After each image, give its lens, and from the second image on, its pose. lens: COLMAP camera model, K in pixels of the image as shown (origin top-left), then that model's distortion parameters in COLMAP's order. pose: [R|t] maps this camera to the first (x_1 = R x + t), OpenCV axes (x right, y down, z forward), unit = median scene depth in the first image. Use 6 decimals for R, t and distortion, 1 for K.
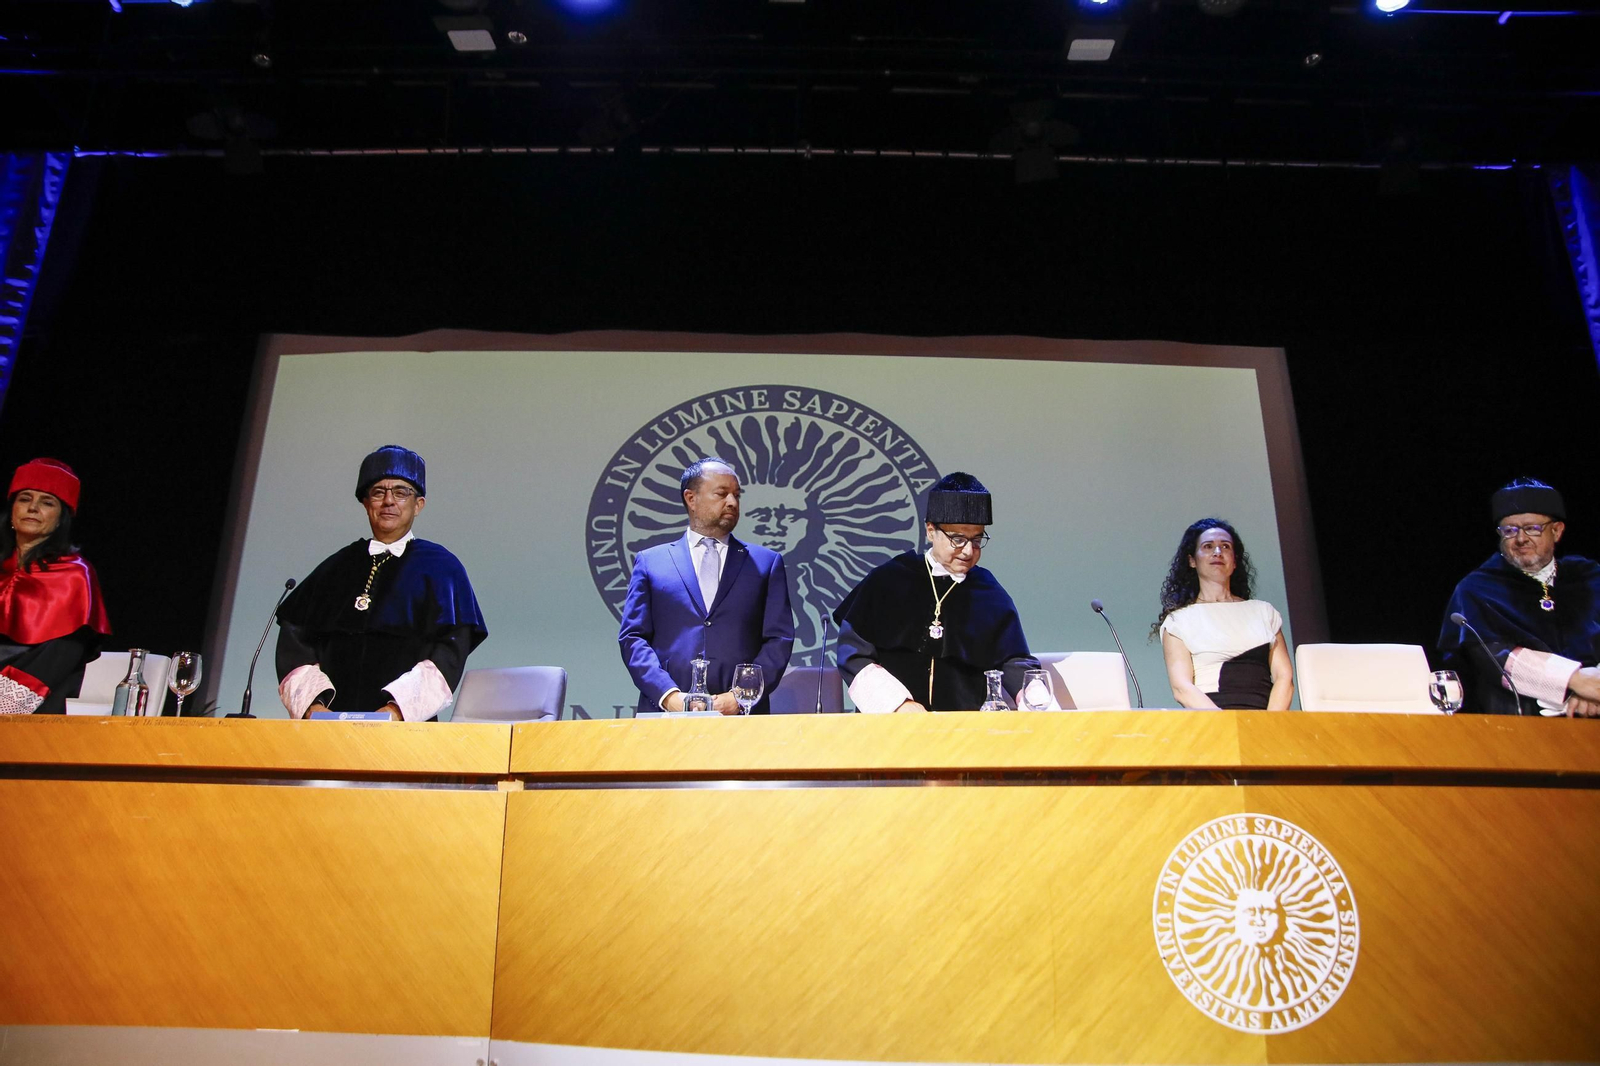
lens RADIAL K [[1128.8, 0, 800.0], [0, 1128.8, 533.0], [0, 0, 1]] dist [-0.106717, 0.074983]
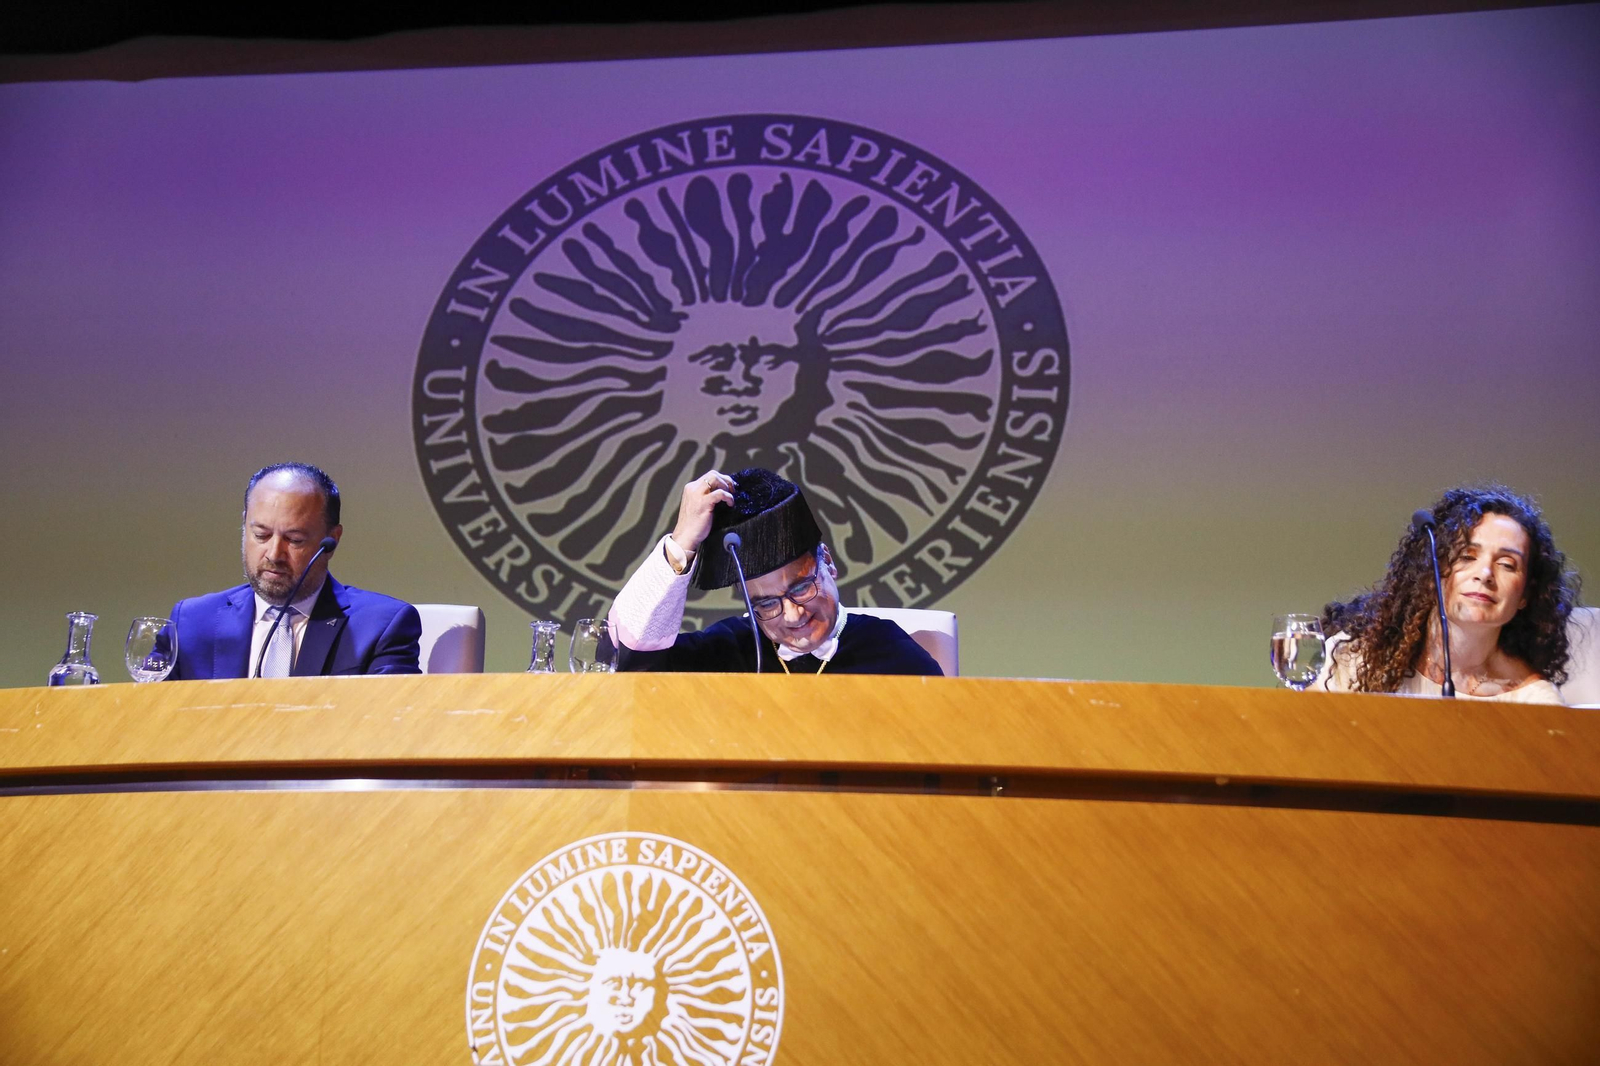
lens RADIAL K [[2257.5, 0, 800.0], [0, 2257.5, 533.0], [0, 0, 1]] dist [0.178673, 0.011634]
pose [[0.977732, -0.023458, -0.208541, 0.234691], [0.037601, 0.997234, 0.064114, -0.000179], [0.206460, -0.070528, 0.975910, -0.076402]]
